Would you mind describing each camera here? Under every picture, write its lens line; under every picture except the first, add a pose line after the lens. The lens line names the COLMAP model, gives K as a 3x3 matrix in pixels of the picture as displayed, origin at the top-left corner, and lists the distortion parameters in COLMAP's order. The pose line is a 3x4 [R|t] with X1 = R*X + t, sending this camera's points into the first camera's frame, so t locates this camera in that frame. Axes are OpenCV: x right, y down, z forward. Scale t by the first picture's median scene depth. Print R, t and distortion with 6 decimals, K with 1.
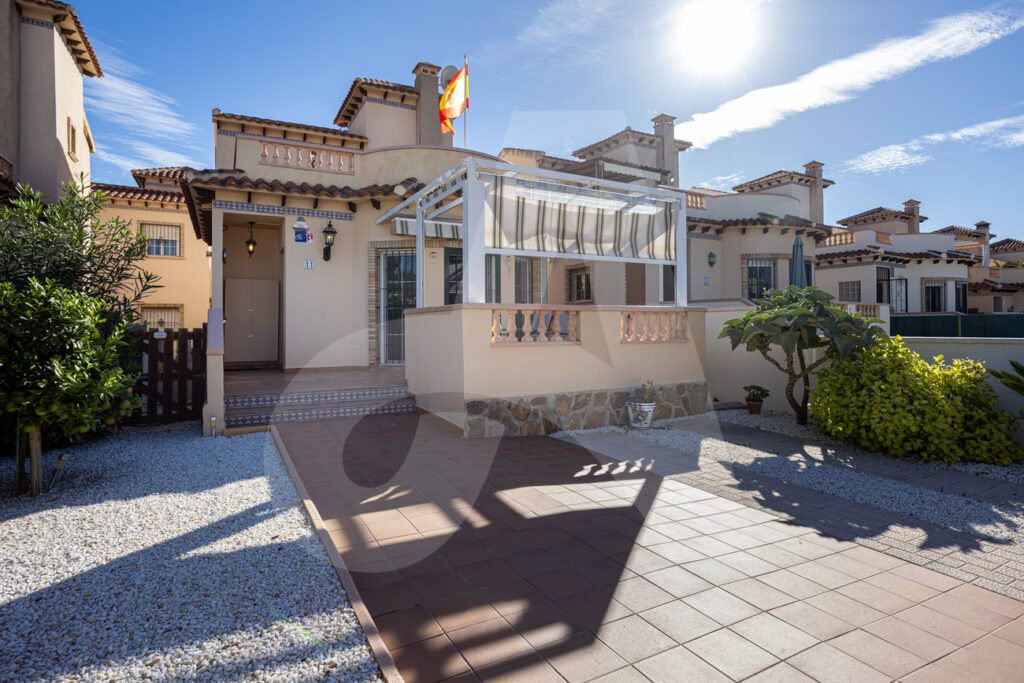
lens RADIAL K [[516.4, 0, 516.5], [0, 516.4, 339.5], [0, 0, 1]] dist [-0.051836, 0.027304]
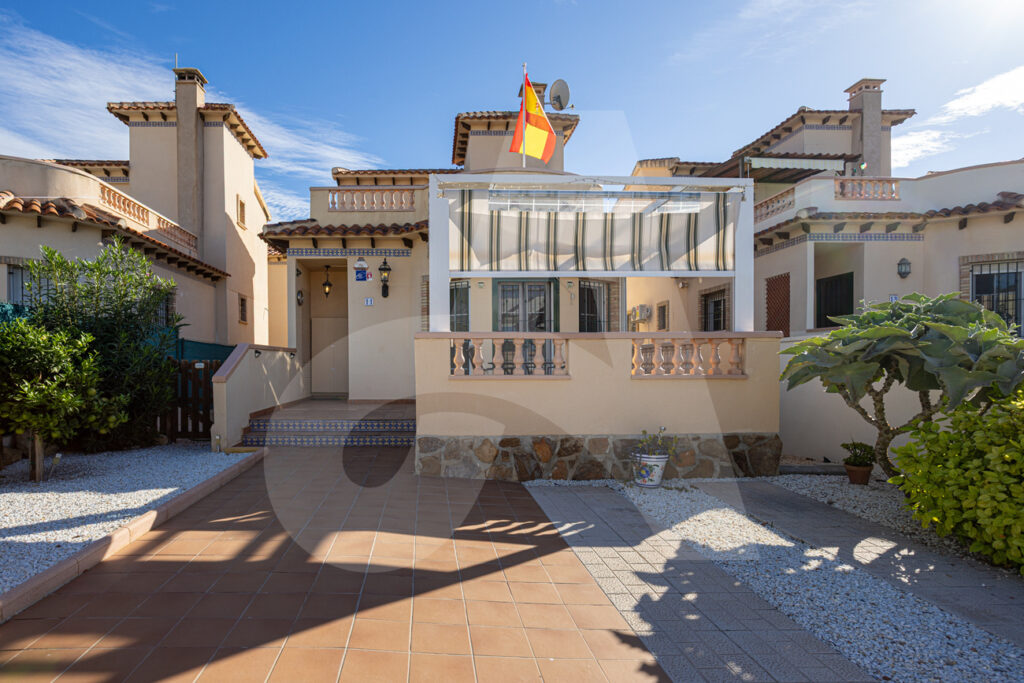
lens RADIAL K [[536.1, 0, 512.1], [0, 536.1, 390.8], [0, 0, 1]] dist [-0.053939, 0.030400]
pose [[0.893192, 0.021119, -0.449180, 0.359572], [-0.013194, 0.999697, 0.020767, 0.009537], [0.449483, -0.012623, 0.893200, 0.154441]]
